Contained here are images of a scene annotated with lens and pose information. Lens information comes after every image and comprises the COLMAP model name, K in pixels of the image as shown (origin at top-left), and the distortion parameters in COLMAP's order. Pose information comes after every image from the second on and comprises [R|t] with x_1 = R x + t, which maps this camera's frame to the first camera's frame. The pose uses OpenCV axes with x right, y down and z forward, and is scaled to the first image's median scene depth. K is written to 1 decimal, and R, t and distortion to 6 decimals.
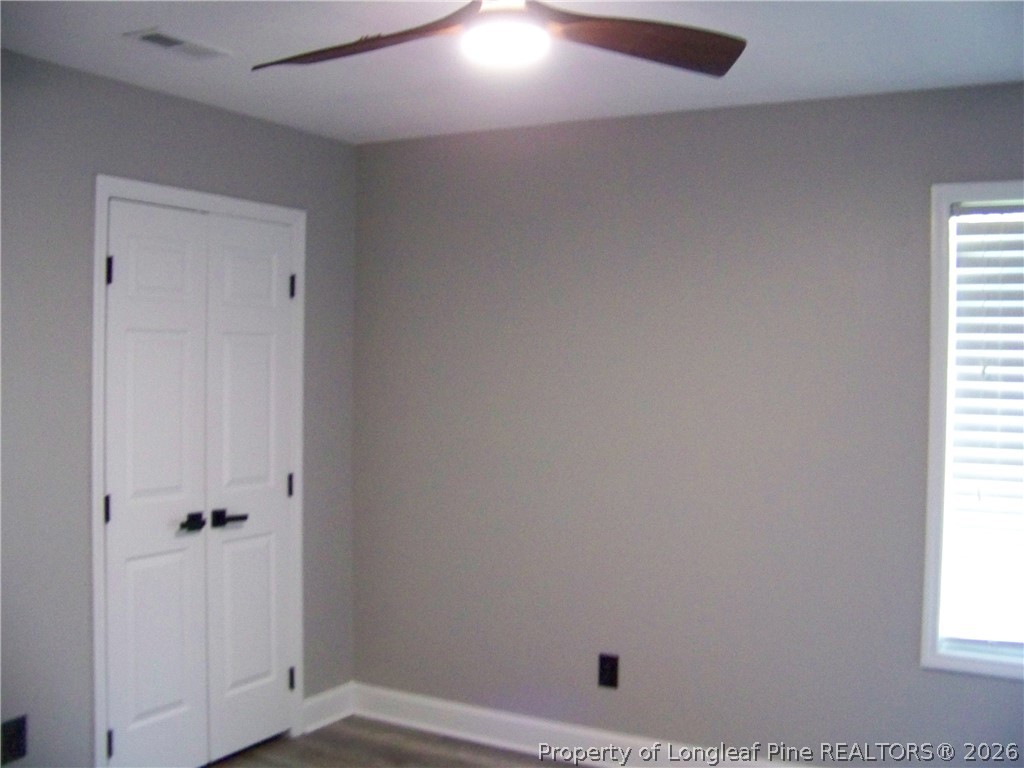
lens RADIAL K [[1133.7, 0, 512.0], [0, 1133.7, 384.0], [0, 0, 1]] dist [-0.375476, 0.644875]
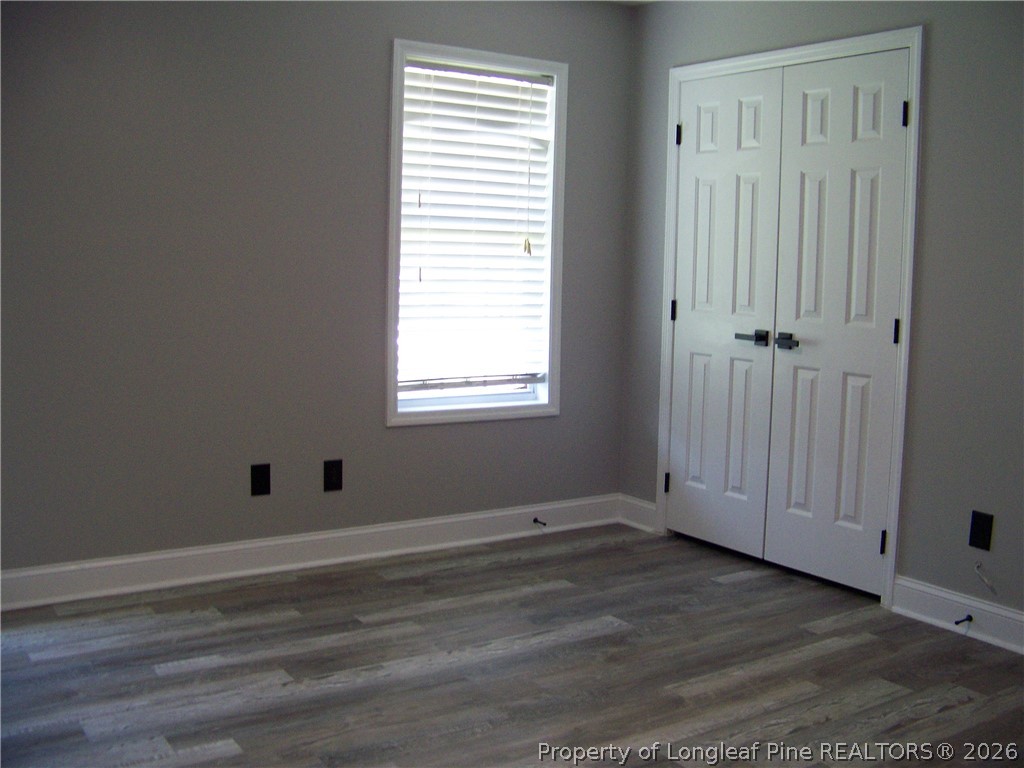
lens RADIAL K [[1133.7, 0, 512.0], [0, 1133.7, 384.0], [0, 0, 1]] dist [-0.375476, 0.644875]
pose [[-0.444832, 0.054292, -0.893967, 0.824023], [-0.060203, 0.994091, 0.090329, 0.078792], [0.893588, 0.094001, -0.438935, 1.213410]]
